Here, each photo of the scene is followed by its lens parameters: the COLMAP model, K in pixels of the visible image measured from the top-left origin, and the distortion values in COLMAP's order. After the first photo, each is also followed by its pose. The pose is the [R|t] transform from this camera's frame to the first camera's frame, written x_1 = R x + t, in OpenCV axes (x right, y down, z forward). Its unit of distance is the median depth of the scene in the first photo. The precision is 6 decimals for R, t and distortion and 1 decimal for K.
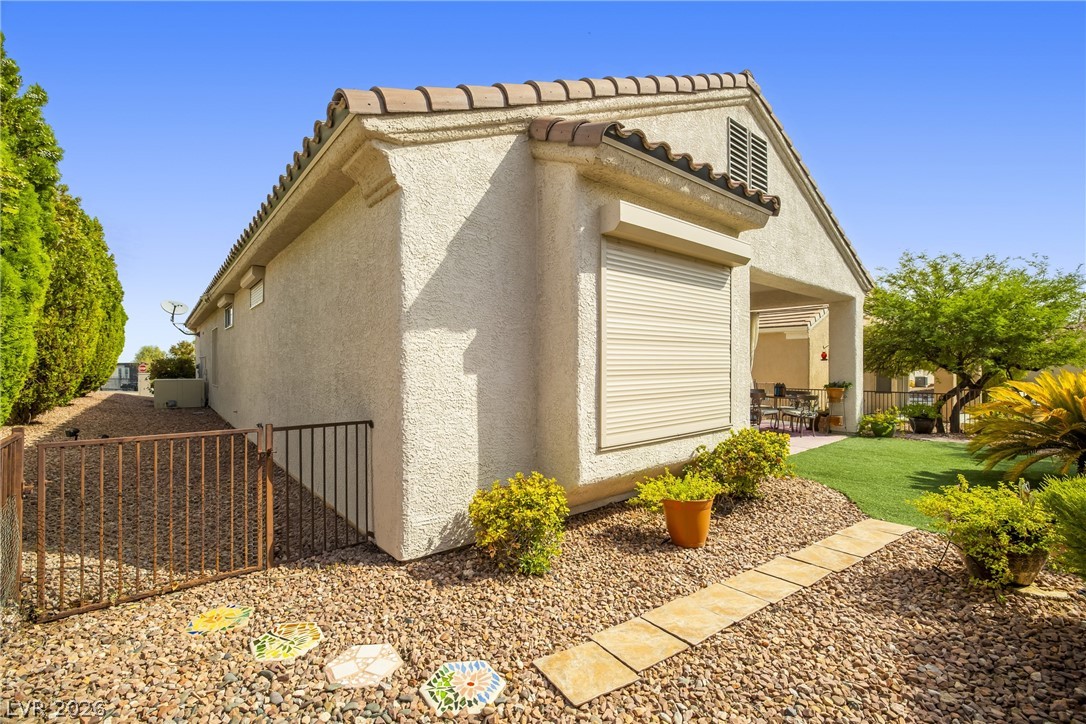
lens RADIAL K [[468.0, 0, 539.3], [0, 468.0, 363.1], [0, 0, 1]] dist [-0.001150, -0.000074]
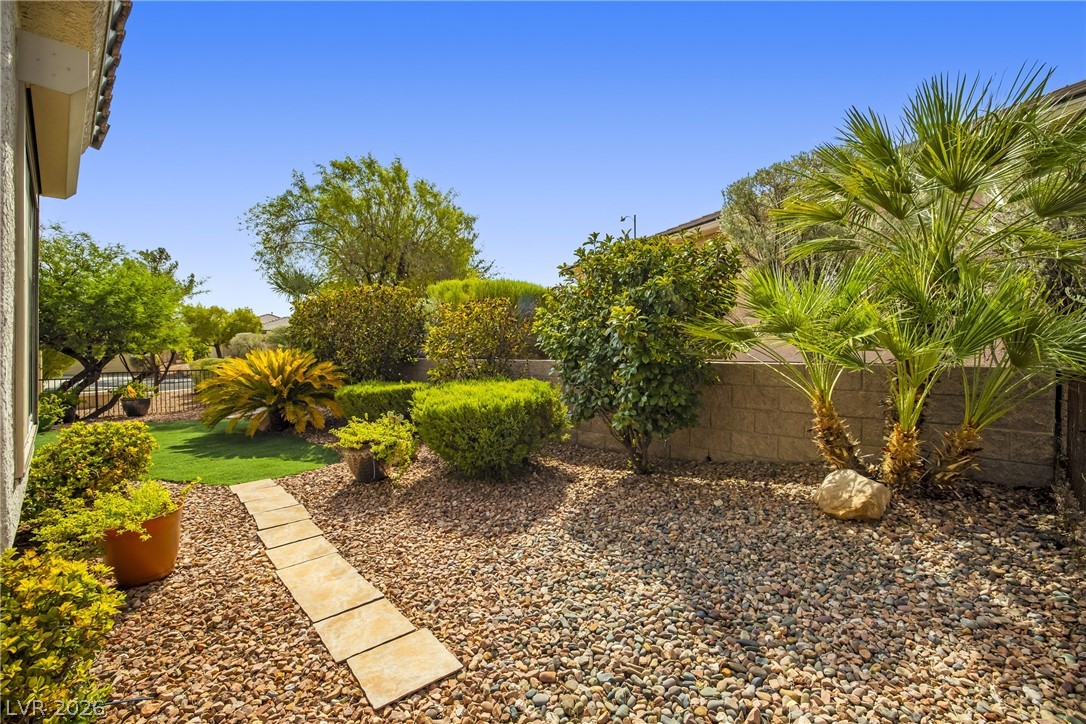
lens RADIAL K [[468.0, 0, 538.9], [0, 468.0, 359.5], [0, 0, 1]] dist [-0.001150, -0.000074]
pose [[-0.109124, -0.005174, 0.994015, -0.574745], [-0.005459, 0.999974, 0.004605, 0.057934], [-0.994013, -0.004924, -0.109150, 0.608155]]
